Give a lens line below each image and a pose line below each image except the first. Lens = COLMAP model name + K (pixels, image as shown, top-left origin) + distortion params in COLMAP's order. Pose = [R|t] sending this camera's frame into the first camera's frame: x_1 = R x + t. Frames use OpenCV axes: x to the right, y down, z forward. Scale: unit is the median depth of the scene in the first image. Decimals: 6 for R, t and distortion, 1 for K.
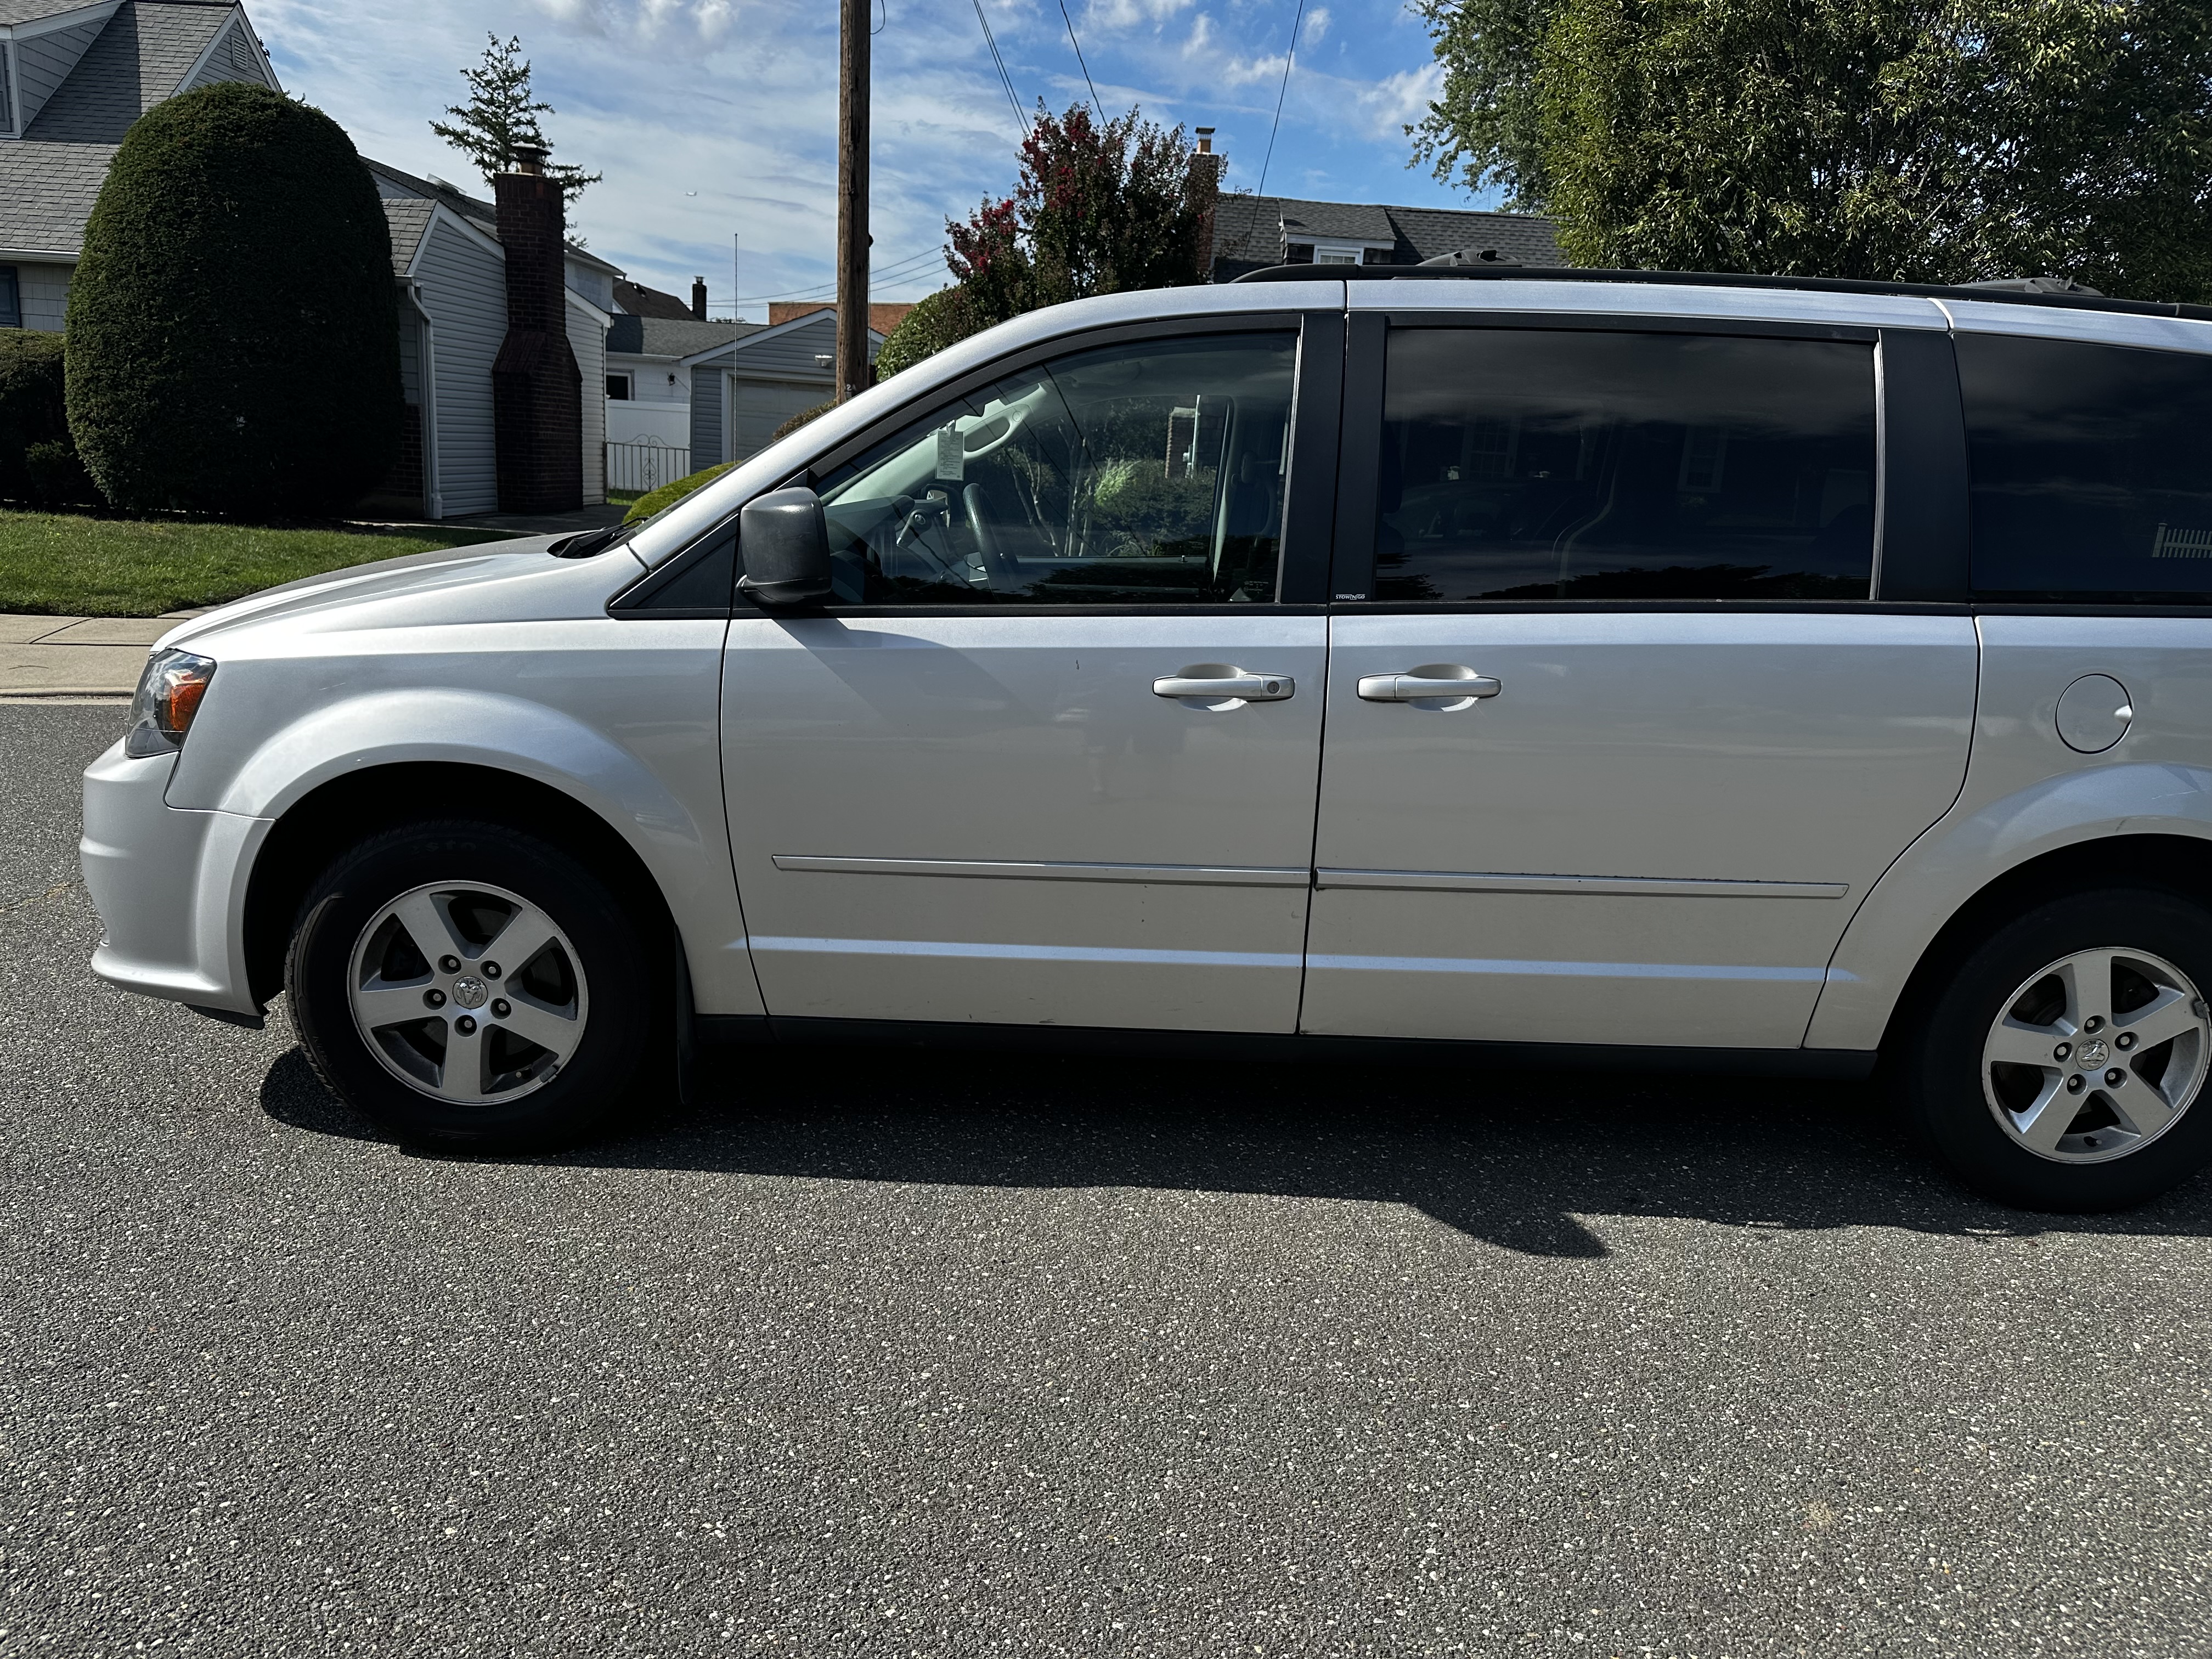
lens RADIAL K [[1549.5, 0, 1132.4], [0, 1549.5, 866.6], [0, 0, 1]] dist [0.135511, -0.220632]
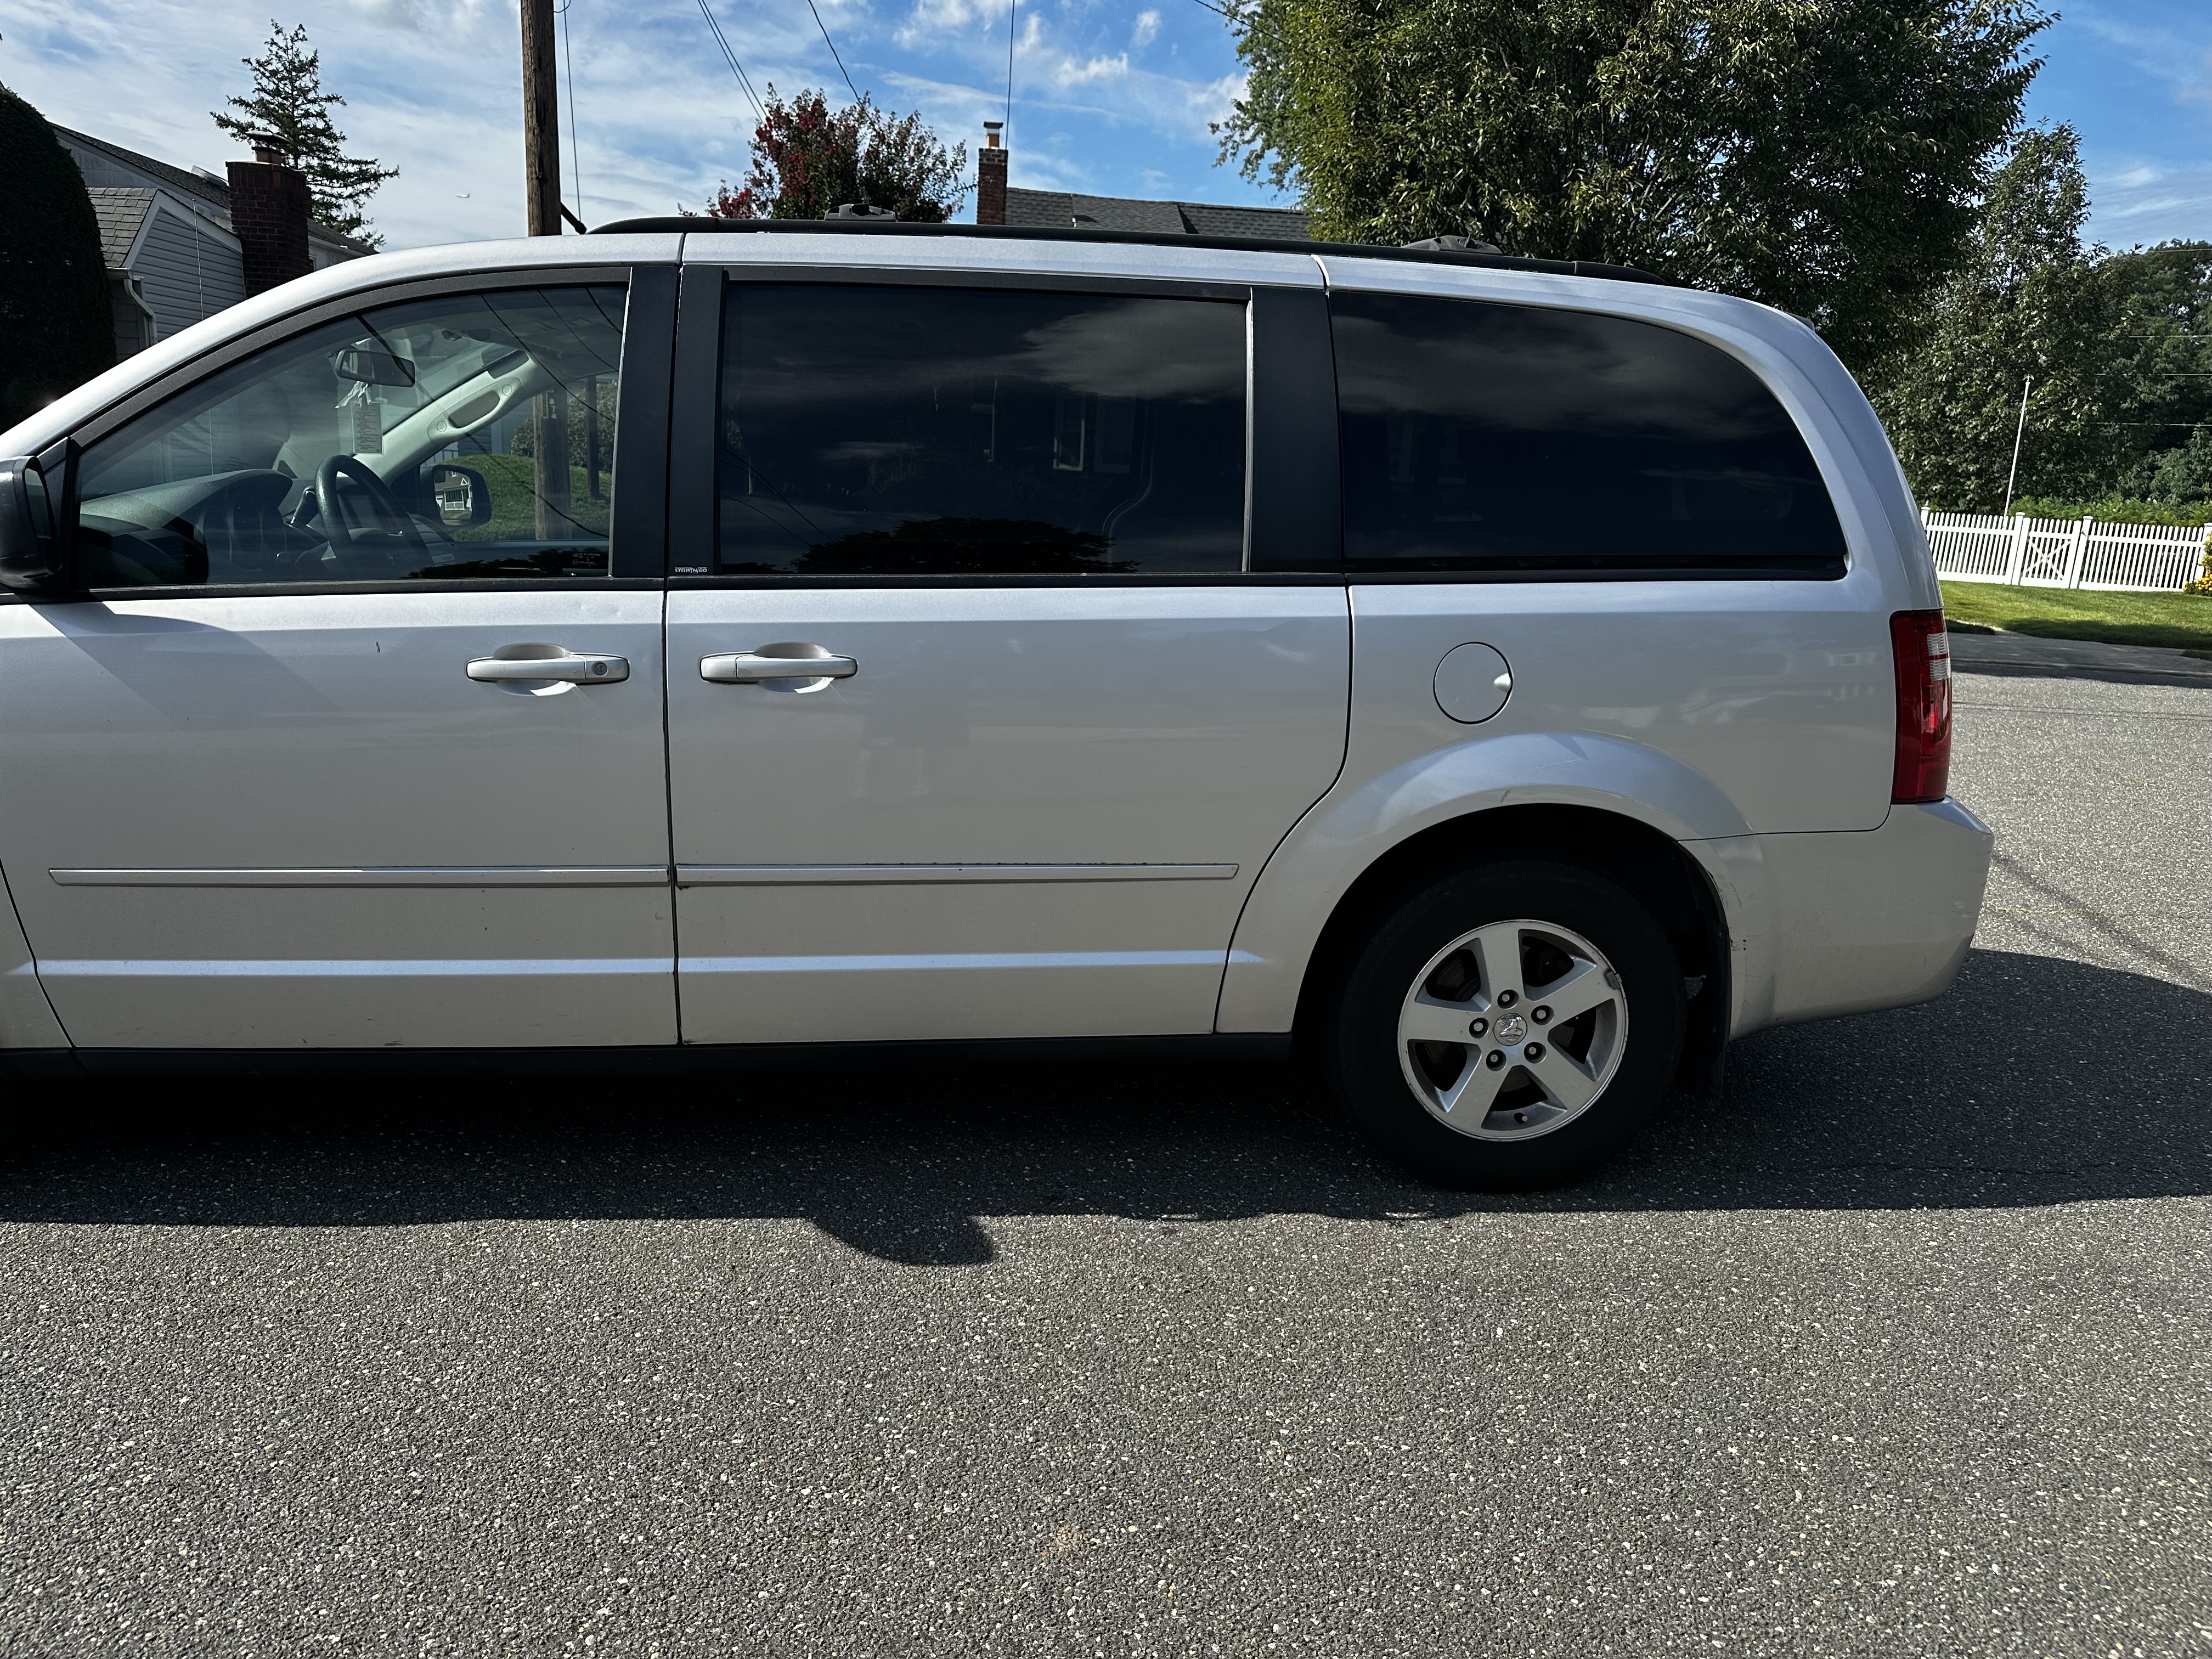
lens RADIAL K [[1553.5, 0, 1107.9], [0, 1553.5, 863.1], [0, 0, 1]] dist [0.099256, -0.127100]
pose [[0.996502, -0.030765, 0.077704, 0.283379], [0.030847, 0.999524, 0.000147, 0.007509], [-0.077672, 0.002250, 0.996976, 0.047374]]
